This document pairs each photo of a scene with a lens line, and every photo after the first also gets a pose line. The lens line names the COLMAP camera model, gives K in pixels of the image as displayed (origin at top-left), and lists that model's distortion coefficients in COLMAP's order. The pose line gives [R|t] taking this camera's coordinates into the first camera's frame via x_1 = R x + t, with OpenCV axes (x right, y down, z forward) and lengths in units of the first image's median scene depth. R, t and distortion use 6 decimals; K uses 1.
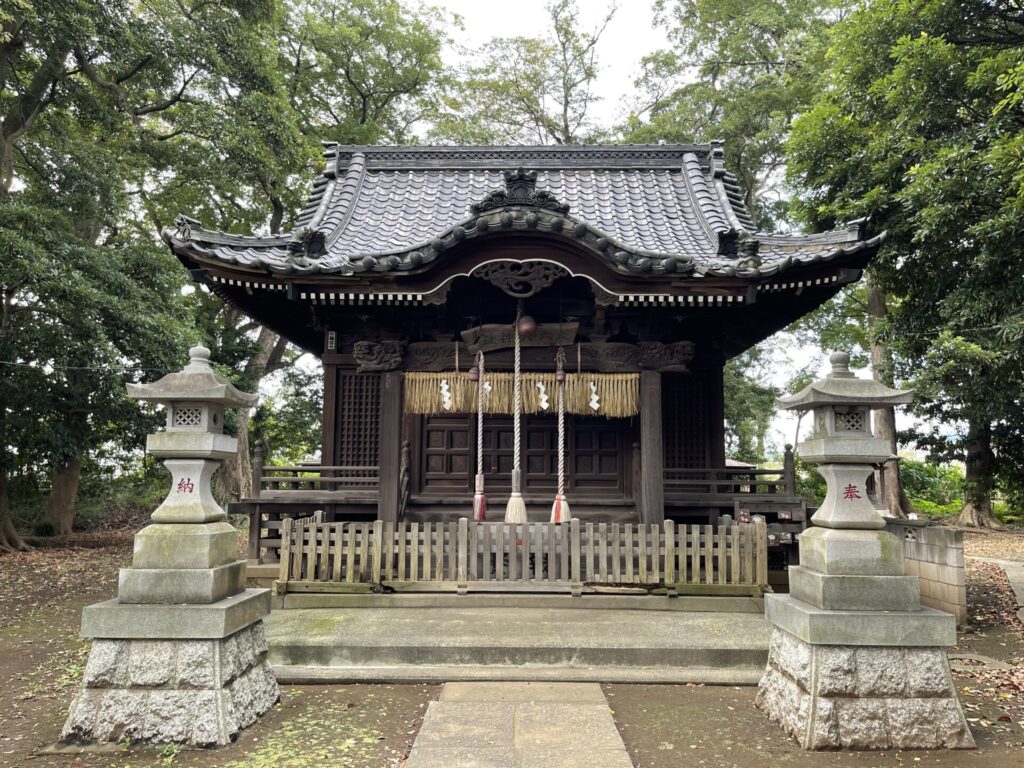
lens RADIAL K [[772.7, 0, 506.6], [0, 772.7, 390.8], [0, 0, 1]] dist [0.031473, -0.017389]
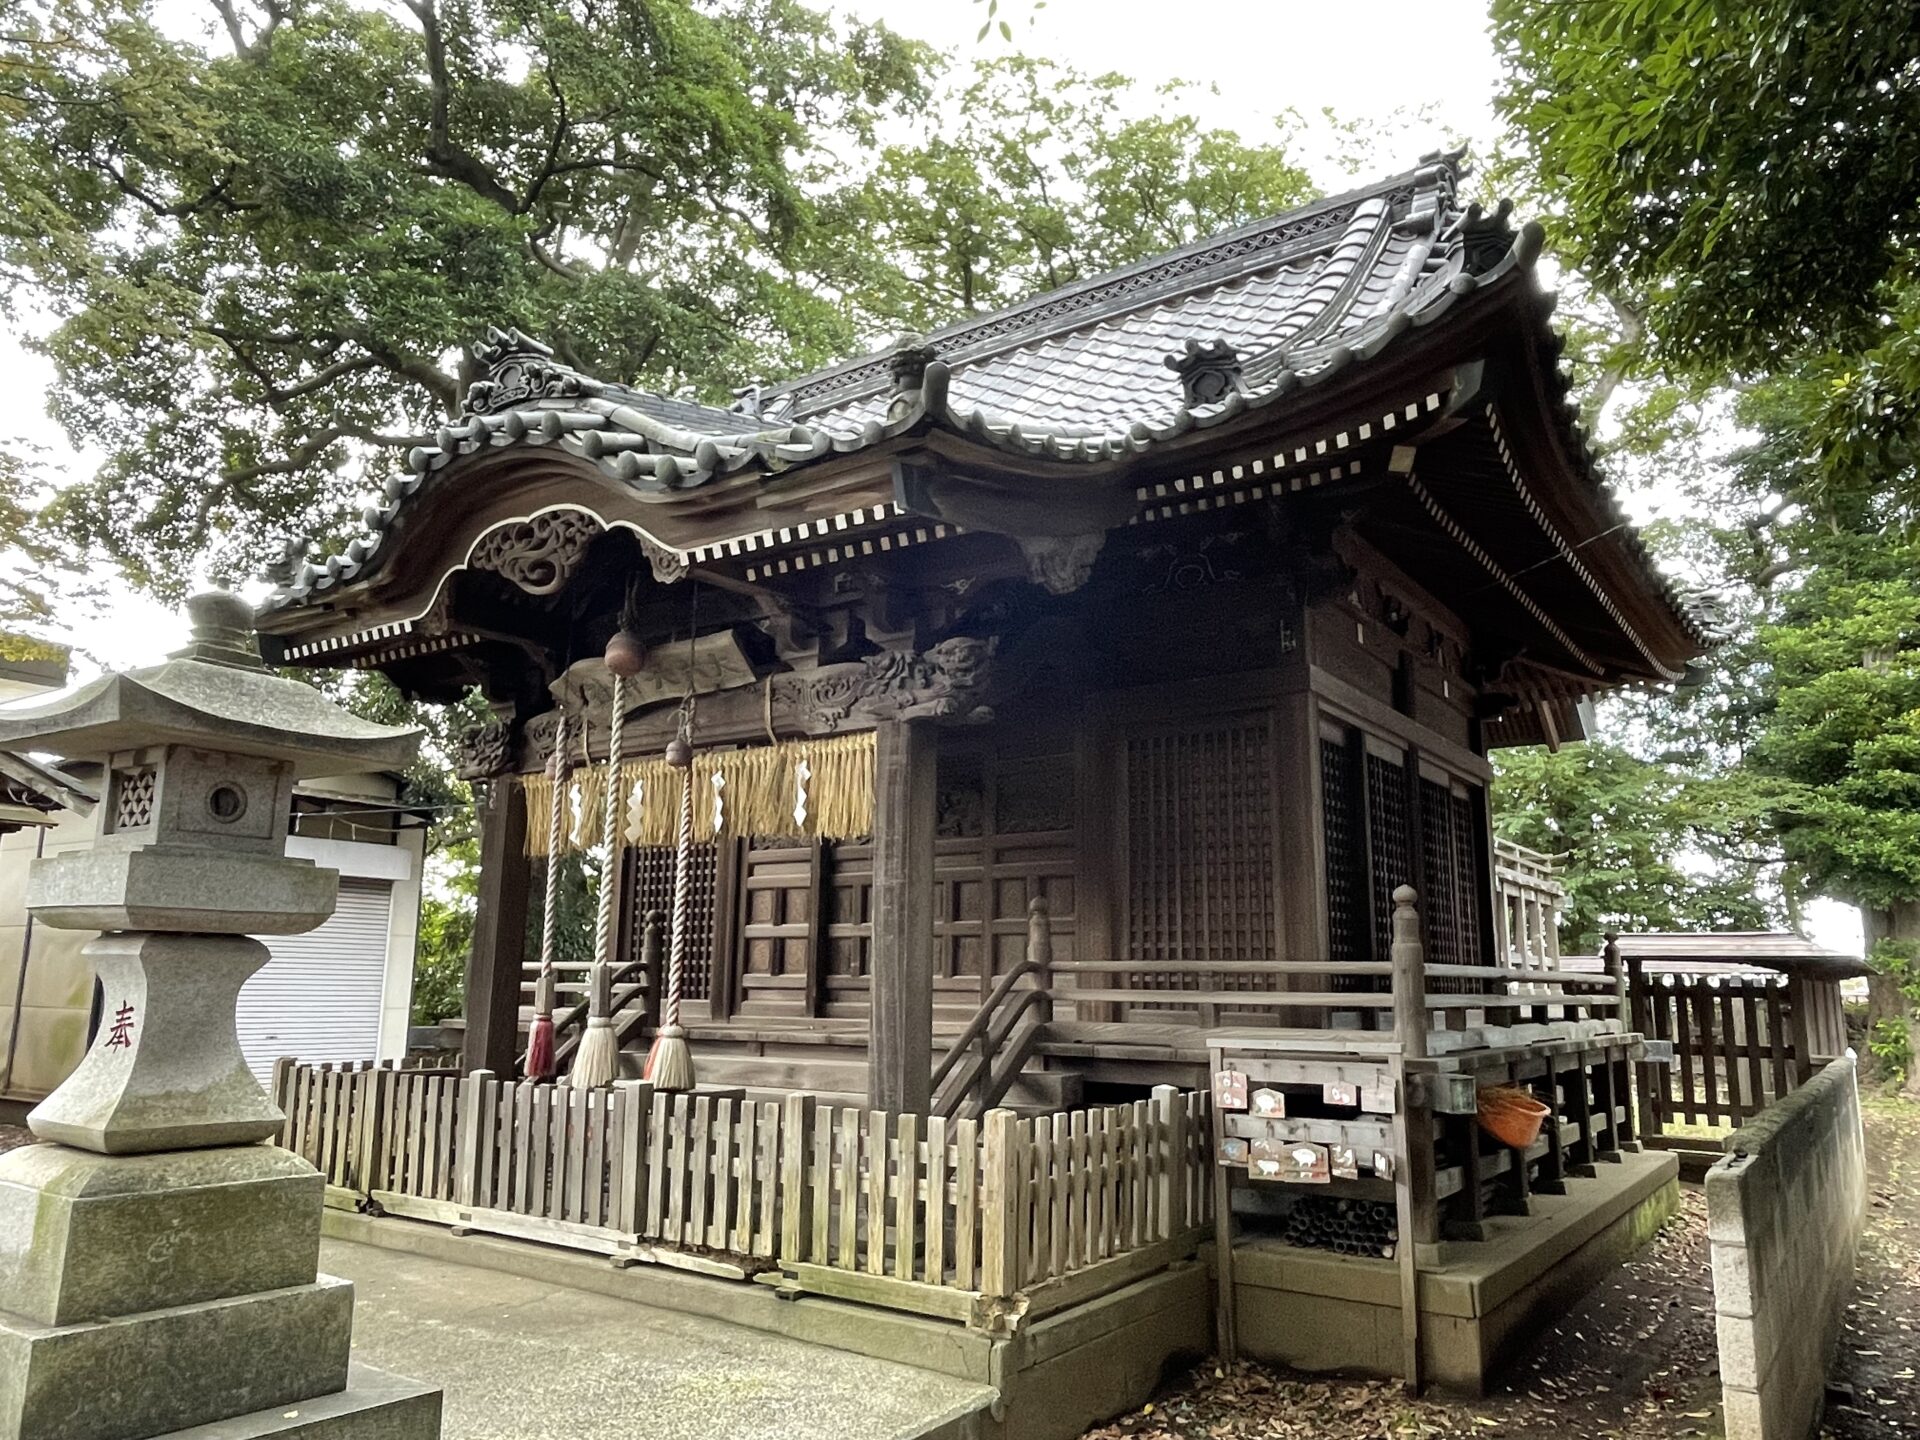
lens RADIAL K [[1324.7, 0, 962.2], [0, 1324.7, 723.5], [0, 0, 1]] dist [-0.004086, -0.002553]
pose [[0.834393, -0.104976, -0.541080, 0.620178], [0.058852, 0.993051, -0.101910, 0.050726], [0.548019, 0.053189, 0.834773, 0.447878]]
